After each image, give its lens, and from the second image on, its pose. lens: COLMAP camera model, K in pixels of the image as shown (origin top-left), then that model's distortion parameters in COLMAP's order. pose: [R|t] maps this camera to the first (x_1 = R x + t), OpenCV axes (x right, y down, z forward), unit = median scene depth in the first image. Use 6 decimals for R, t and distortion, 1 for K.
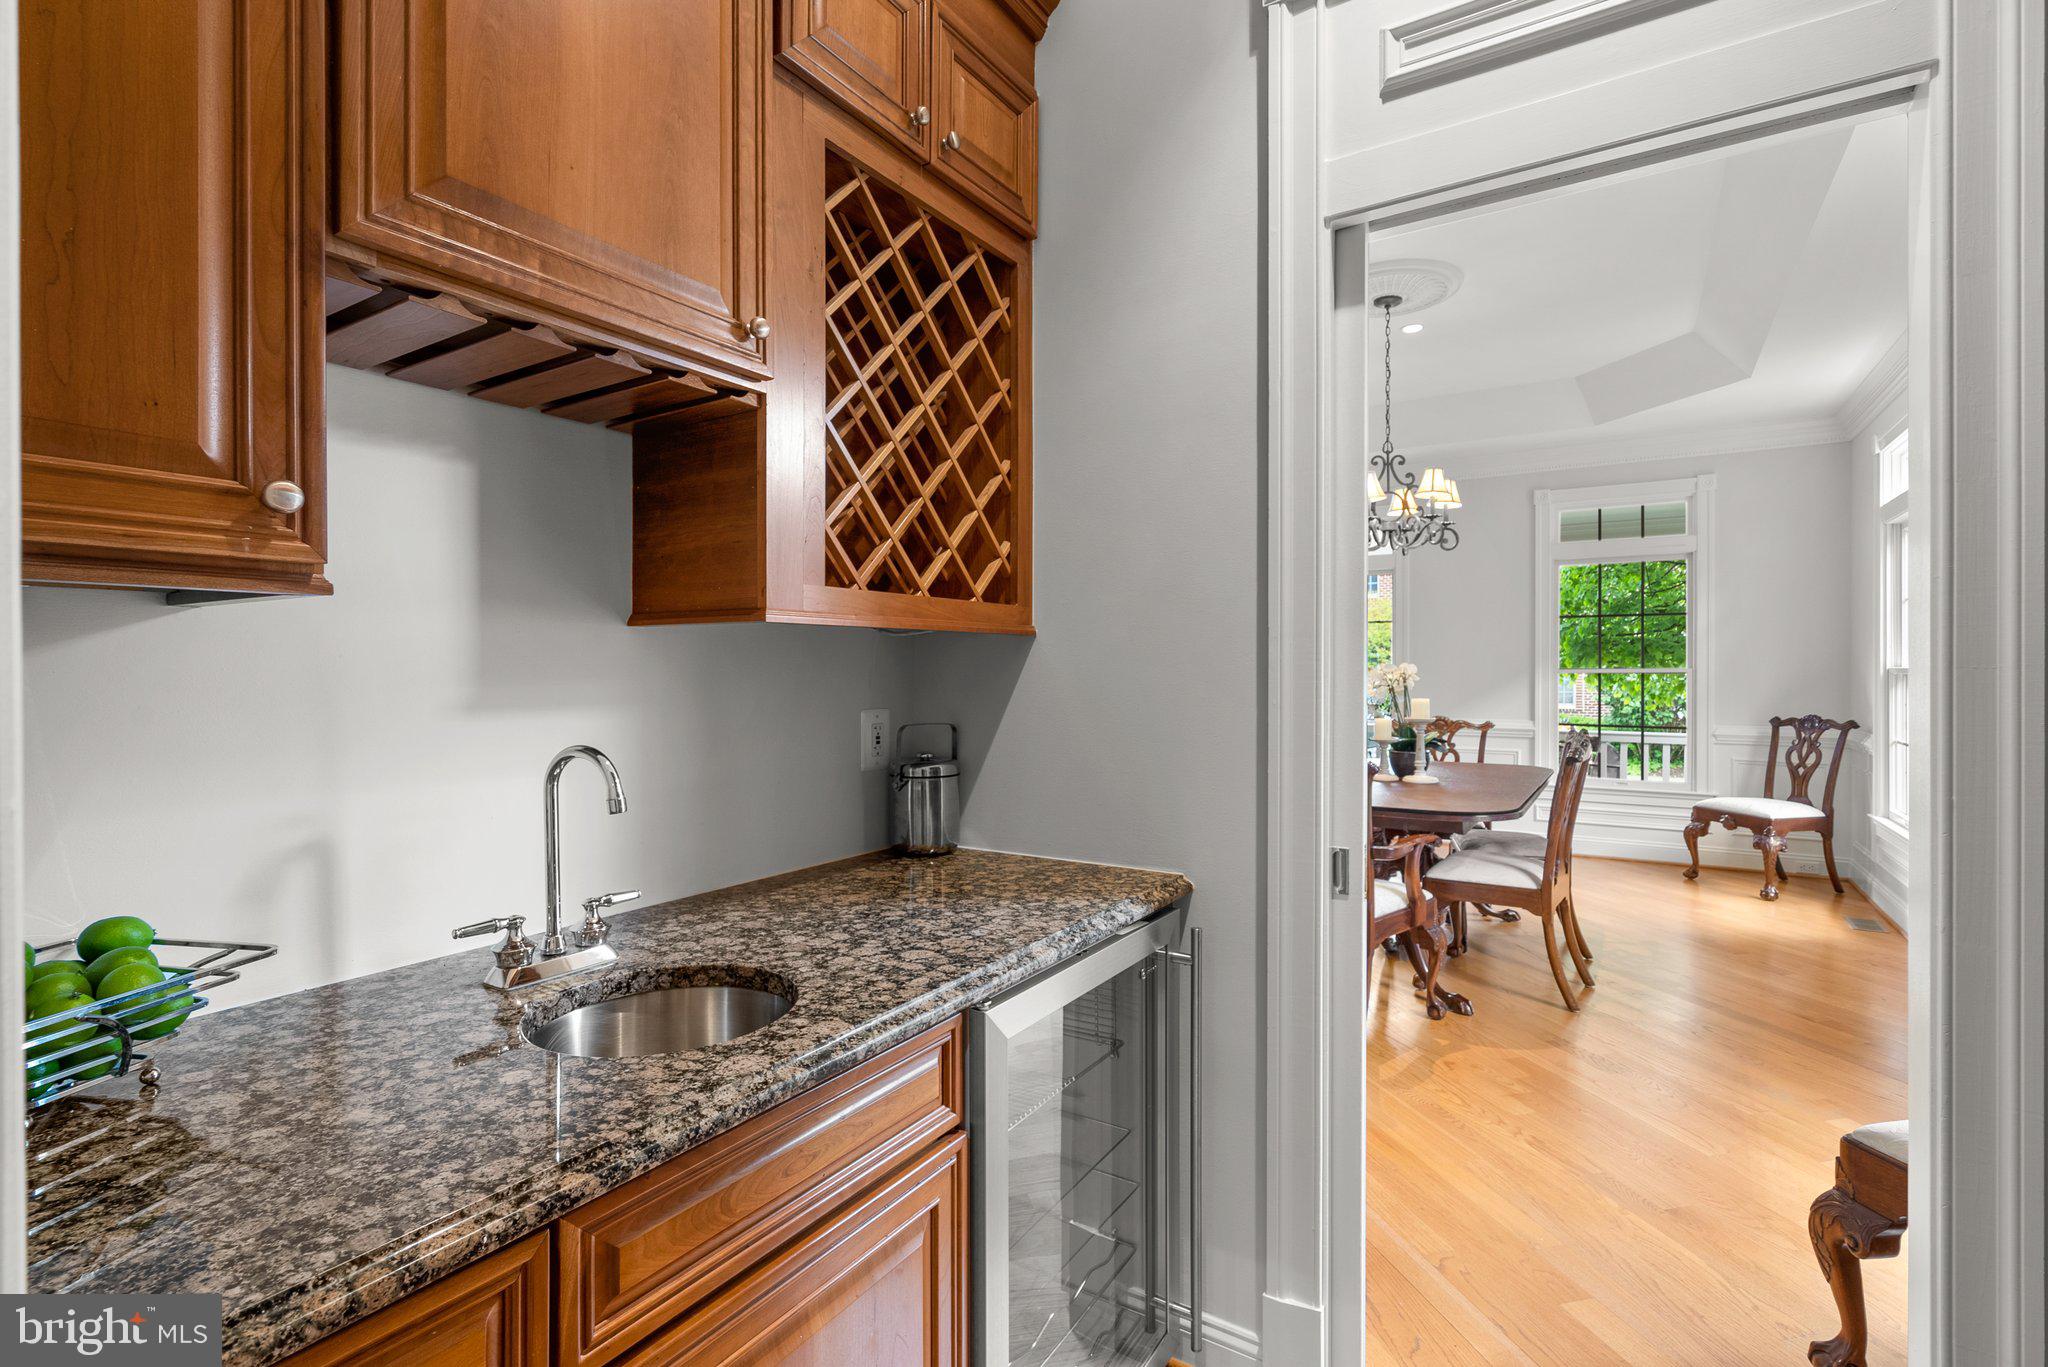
lens RADIAL K [[934.3, 0, 1020.8], [0, 934.3, 669.4], [0, 0, 1]] dist [-0.002432, -0.000768]
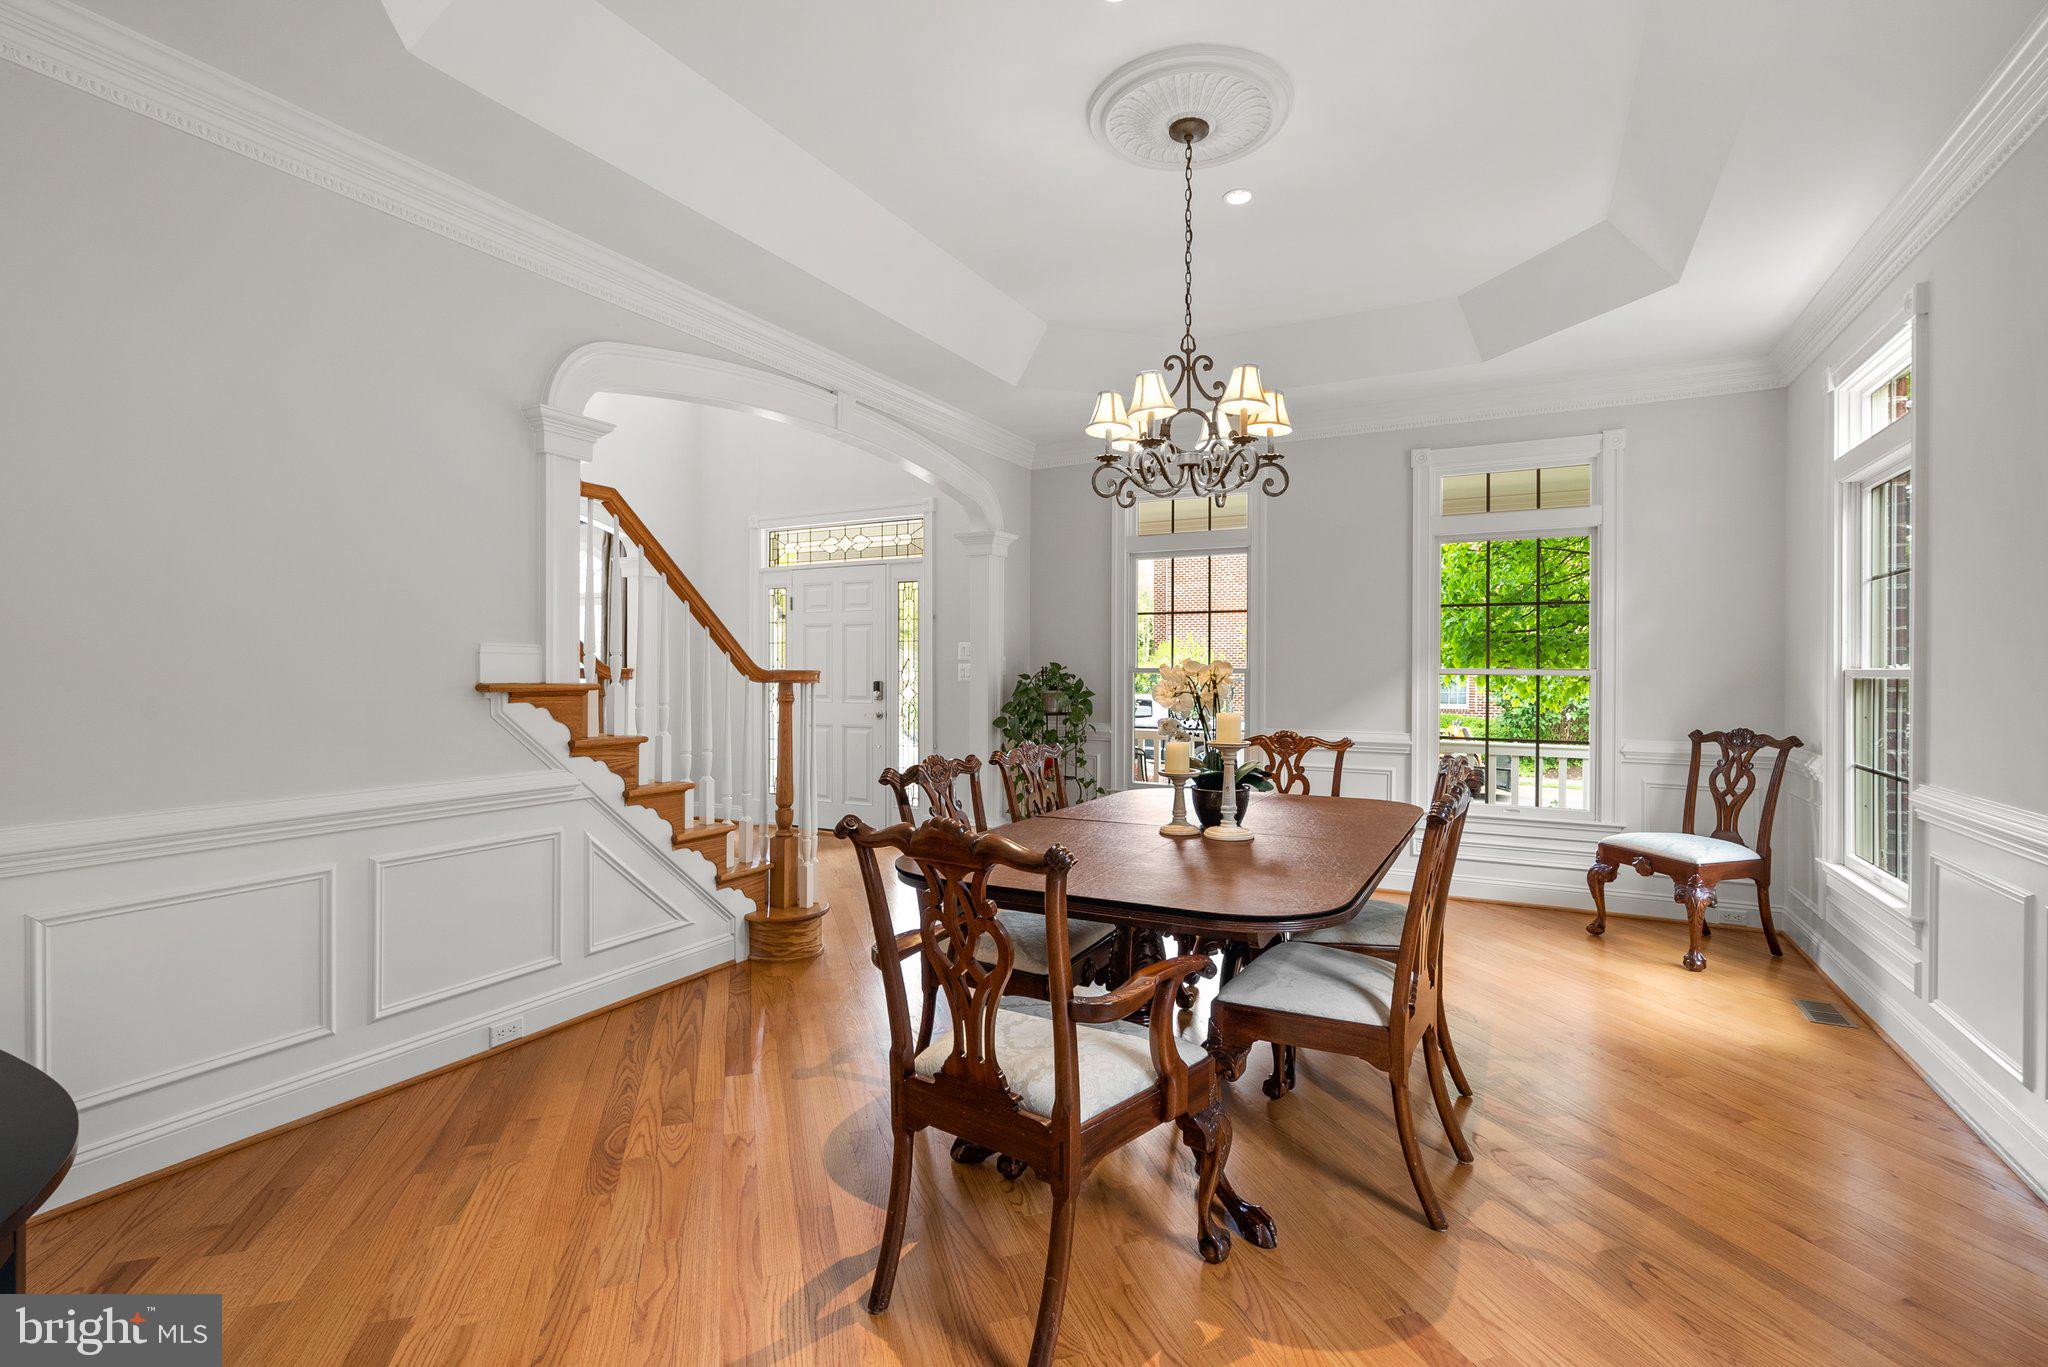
lens RADIAL K [[908.4, 0, 1022.8], [0, 908.4, 667.2], [0, 0, 1]] dist [-0.007595, 0.000016]
pose [[0.997035, 0.003884, 0.076849, 0.182211], [-0.003862, 0.999992, -0.000438, -0.000597], [-0.076850, 0.000140, 0.997043, 0.285076]]
